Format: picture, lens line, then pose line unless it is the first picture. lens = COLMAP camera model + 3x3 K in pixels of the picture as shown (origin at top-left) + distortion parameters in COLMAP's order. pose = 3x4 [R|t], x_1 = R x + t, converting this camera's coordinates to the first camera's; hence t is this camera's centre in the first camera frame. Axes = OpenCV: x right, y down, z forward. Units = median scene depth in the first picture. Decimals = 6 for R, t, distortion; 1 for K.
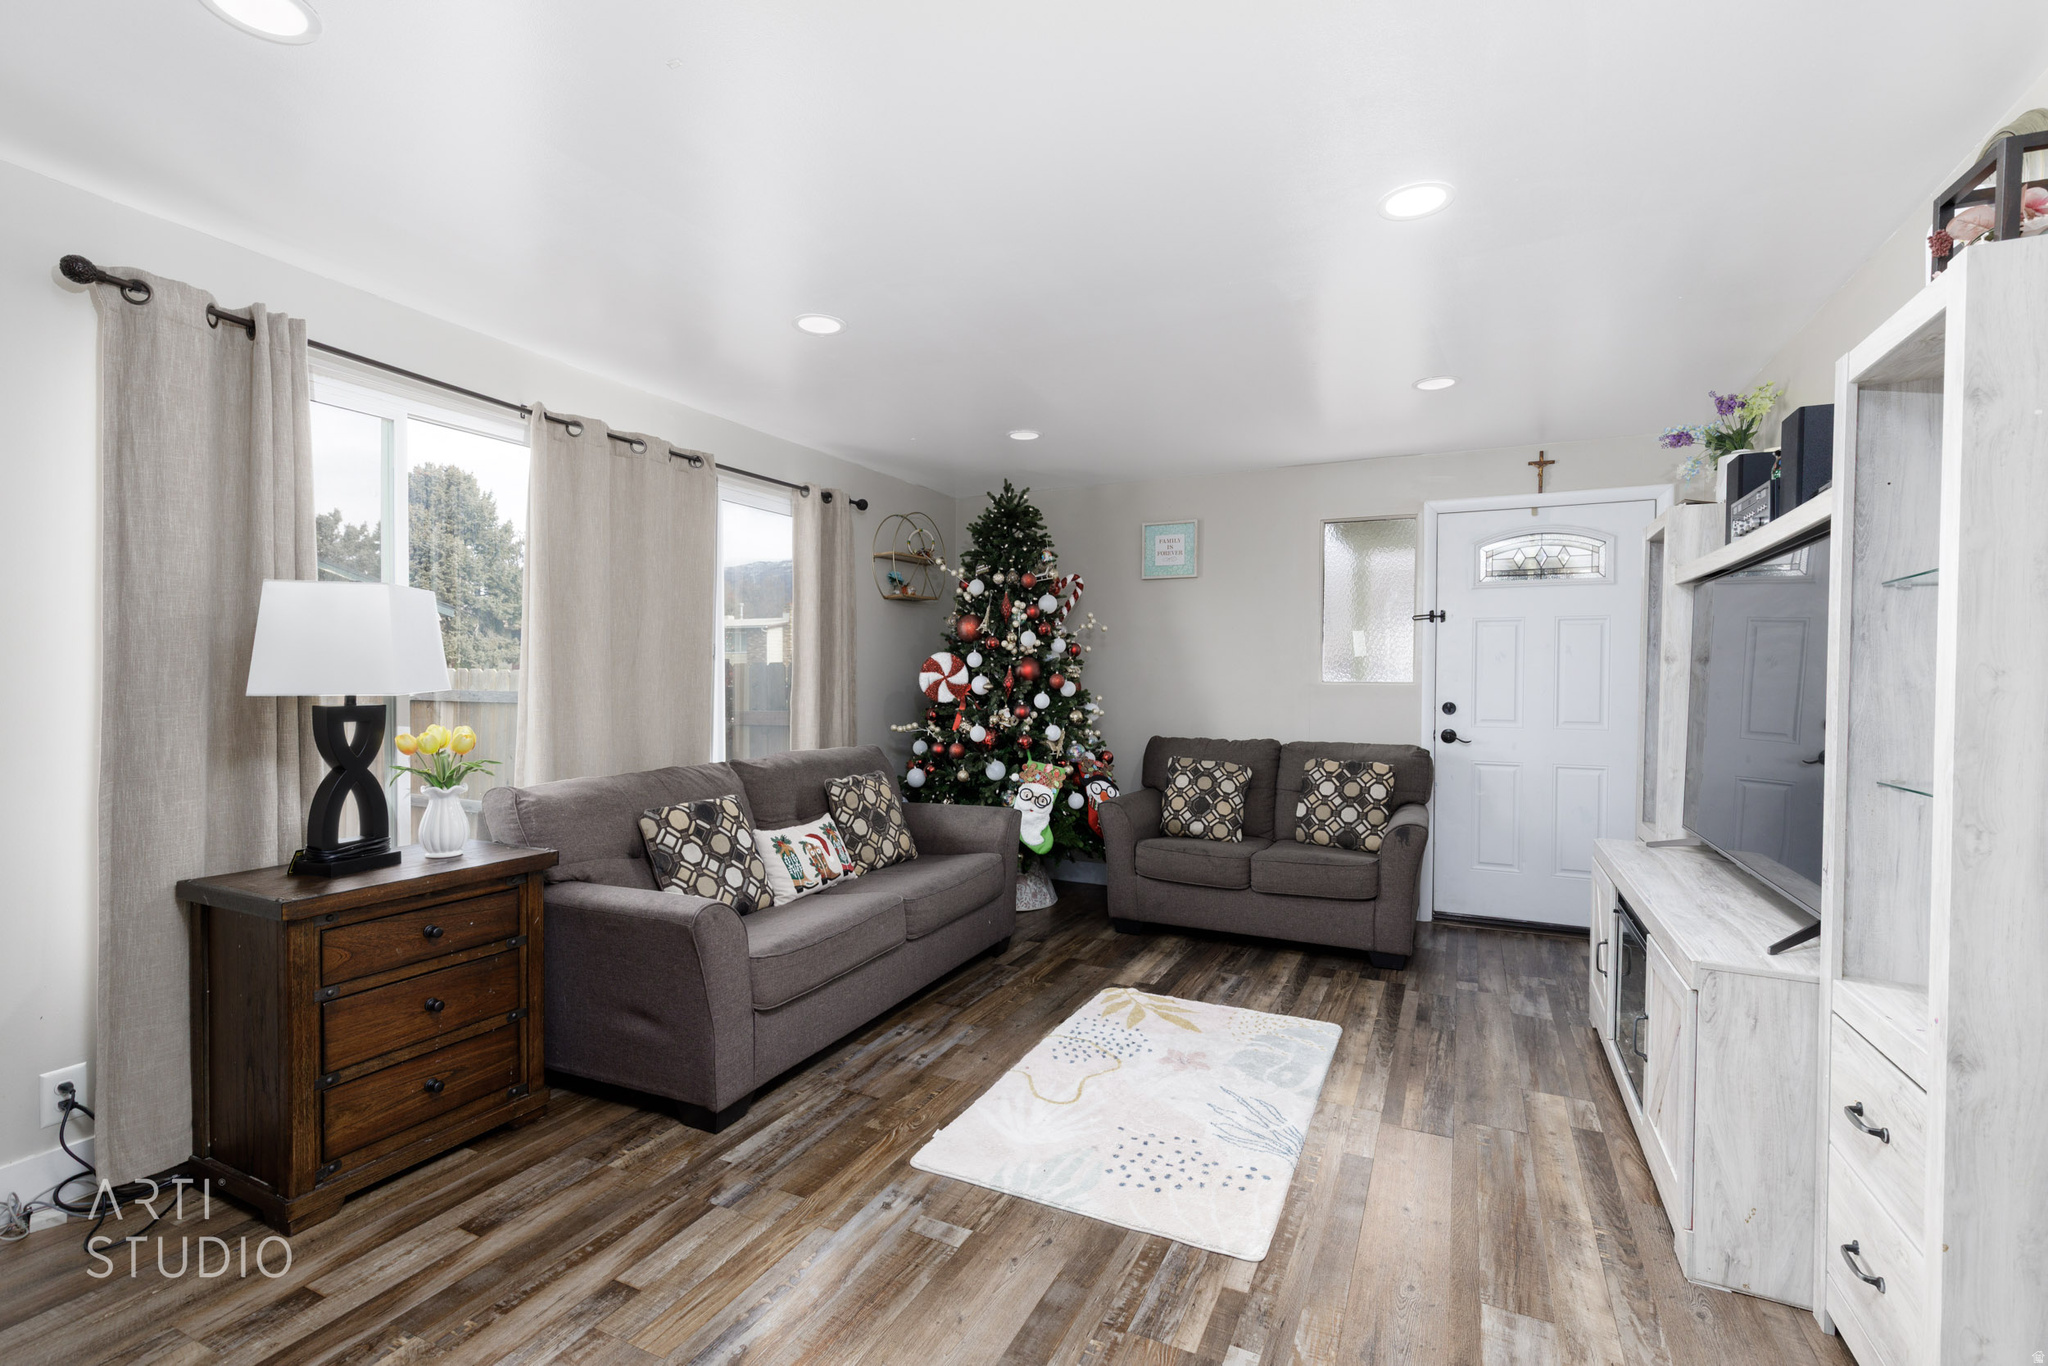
lens RADIAL K [[916.4, 0, 1017.7], [0, 916.4, 689.8], [0, 0, 1]] dist [0.007013, 0.000122]
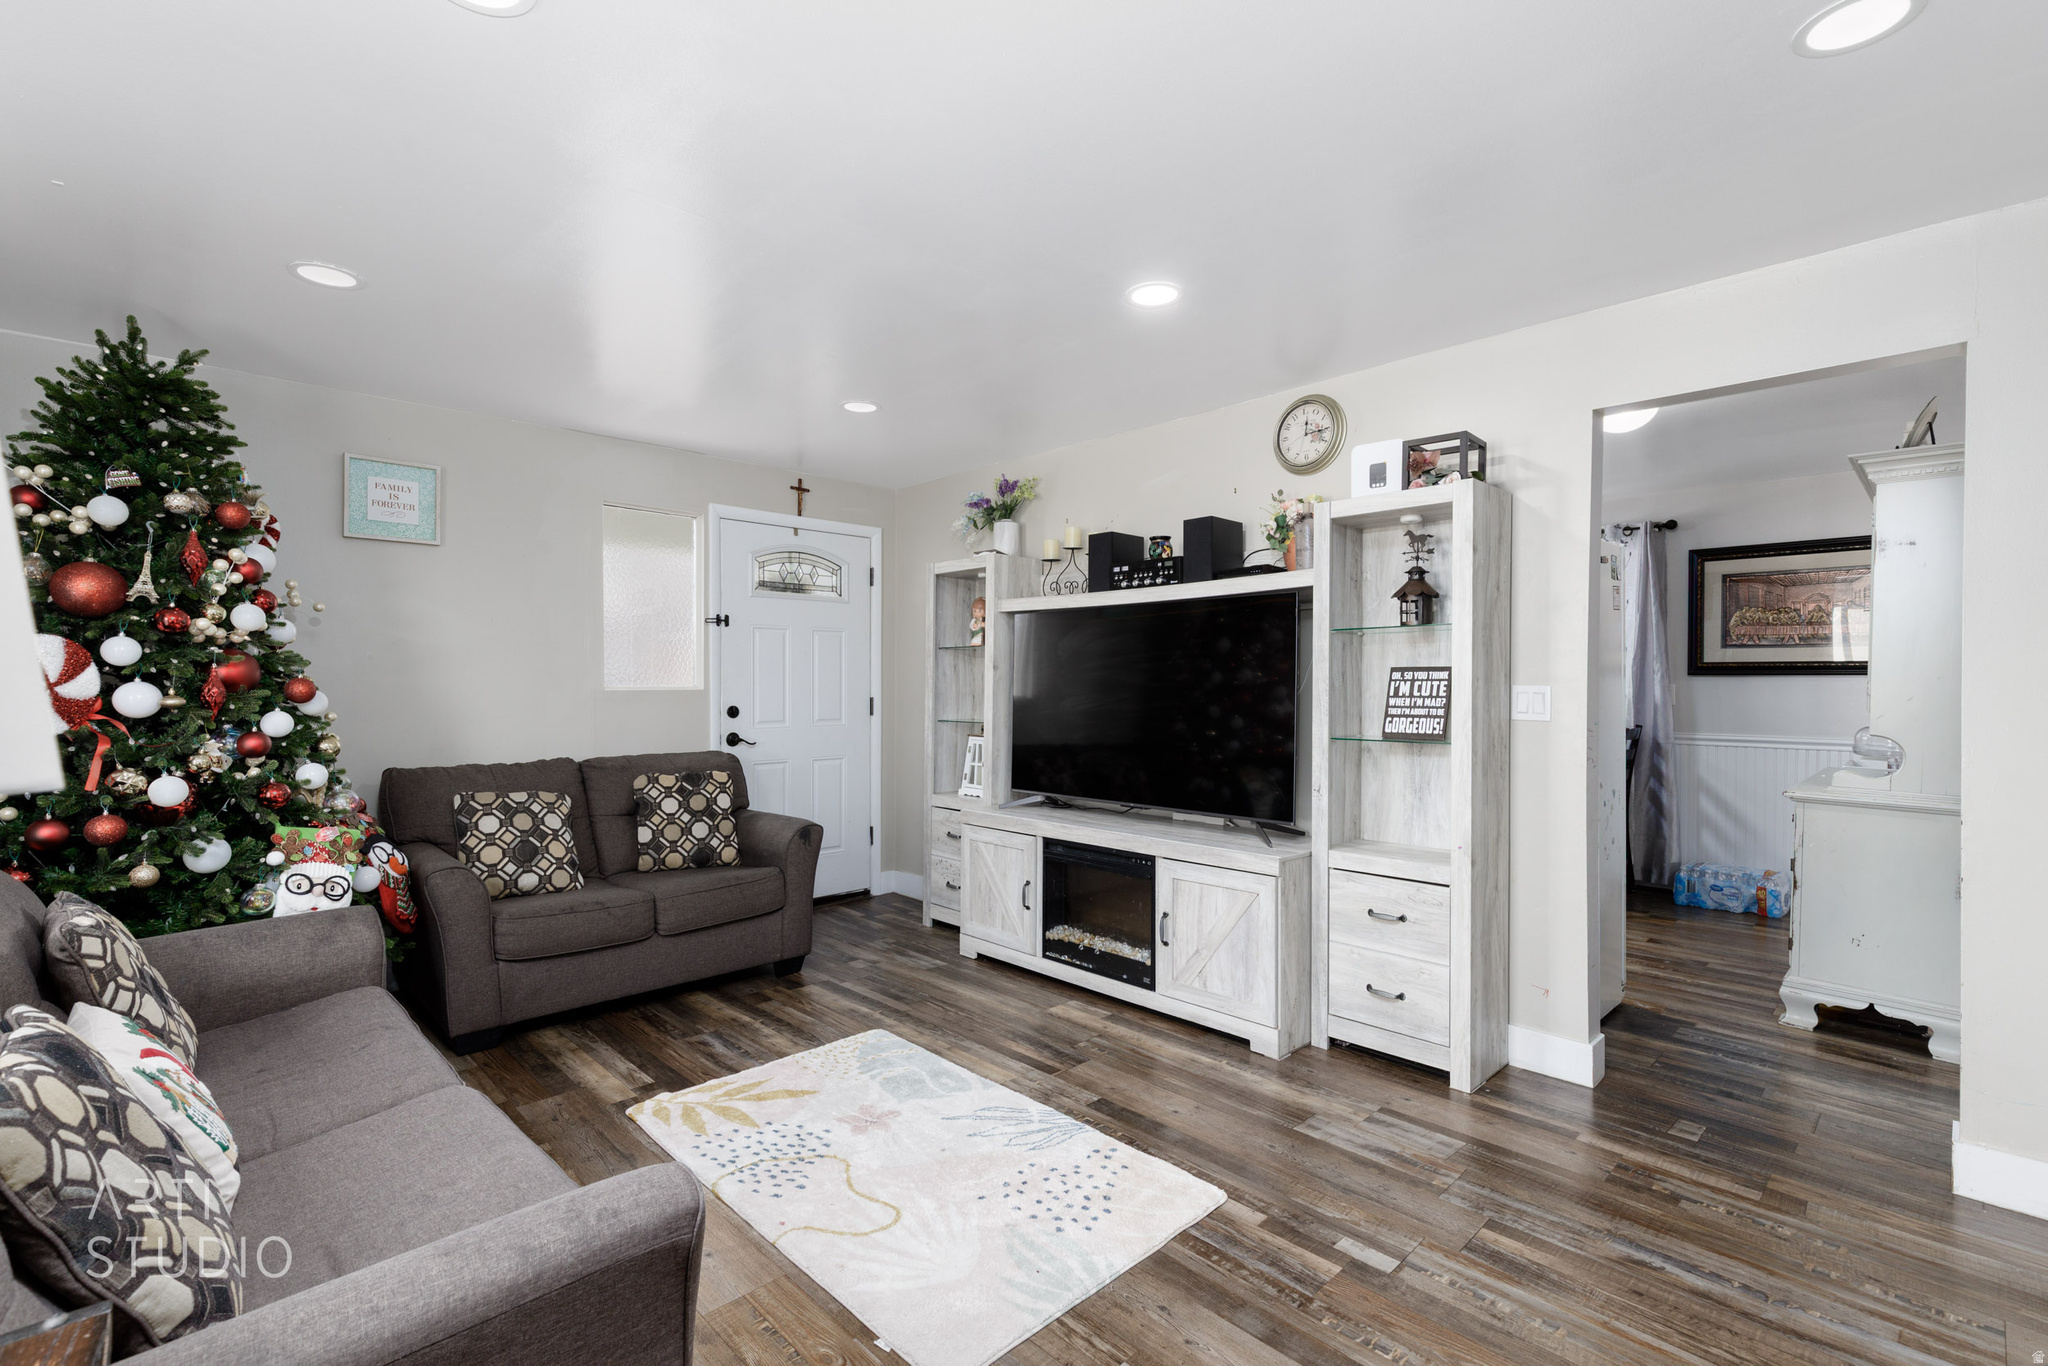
lens RADIAL K [[916.4, 0, 1017.7], [0, 916.4, 689.8], [0, 0, 1]] dist [0.007013, 0.000122]
pose [[0.346618, -0.012558, 0.937922, -0.450627], [0.015959, 0.999845, 0.007490, -0.008345], [-0.937871, 0.012373, 0.346764, 0.429190]]
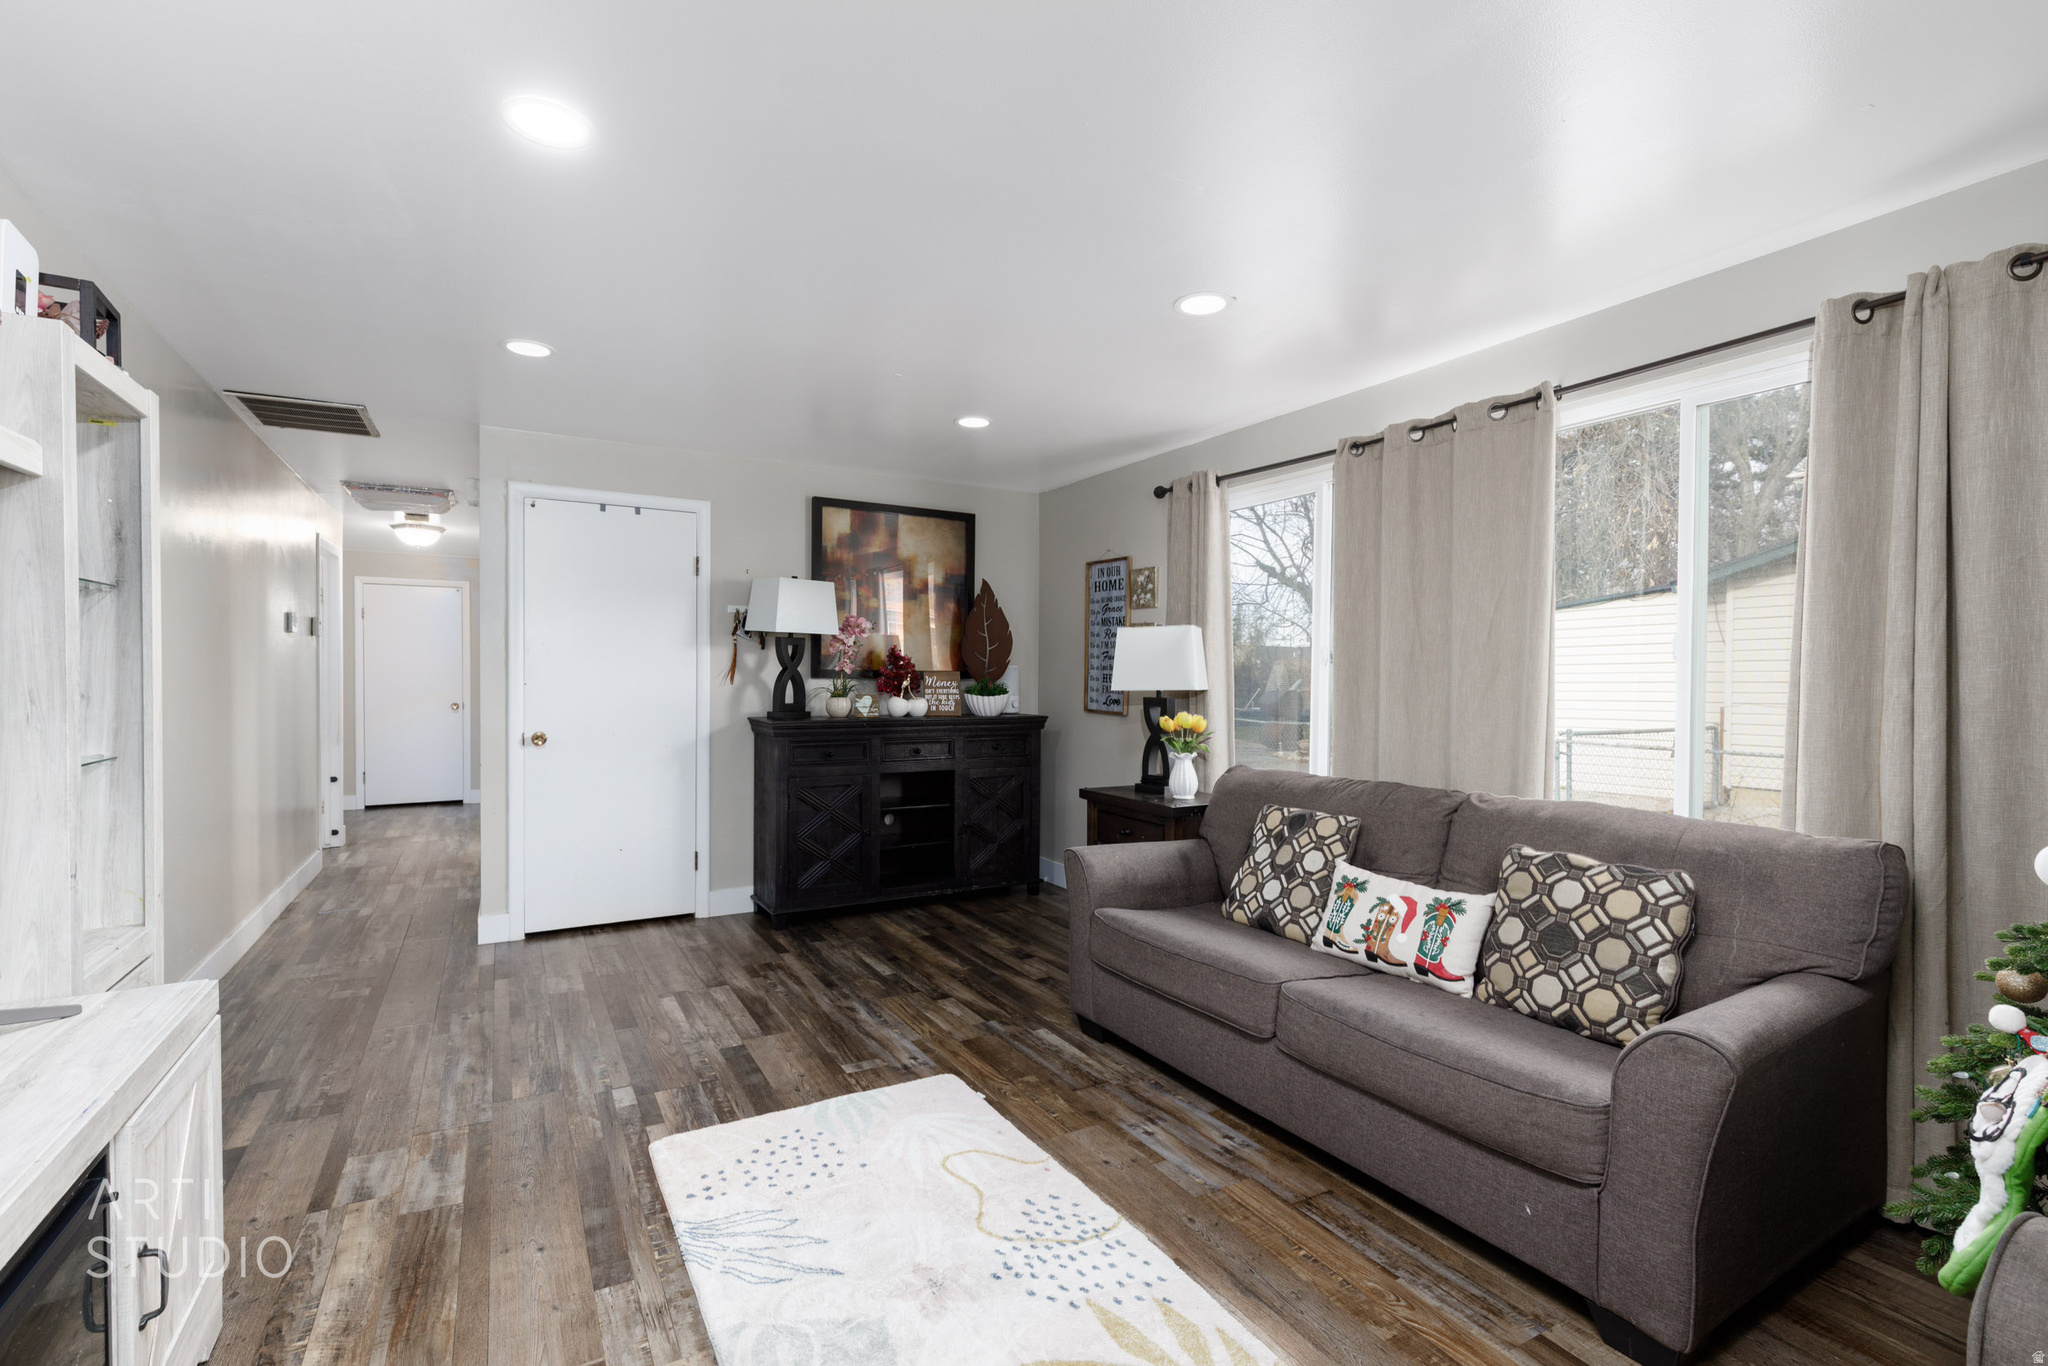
lens RADIAL K [[916.4, 0, 1017.7], [0, 916.4, 689.8], [0, 0, 1]] dist [0.007013, 0.000122]
pose [[-0.567201, 0.002082, -0.823577, 0.511169], [-0.022484, 0.999585, 0.018011, -0.013059], [0.823273, 0.028733, -0.566919, 1.067683]]
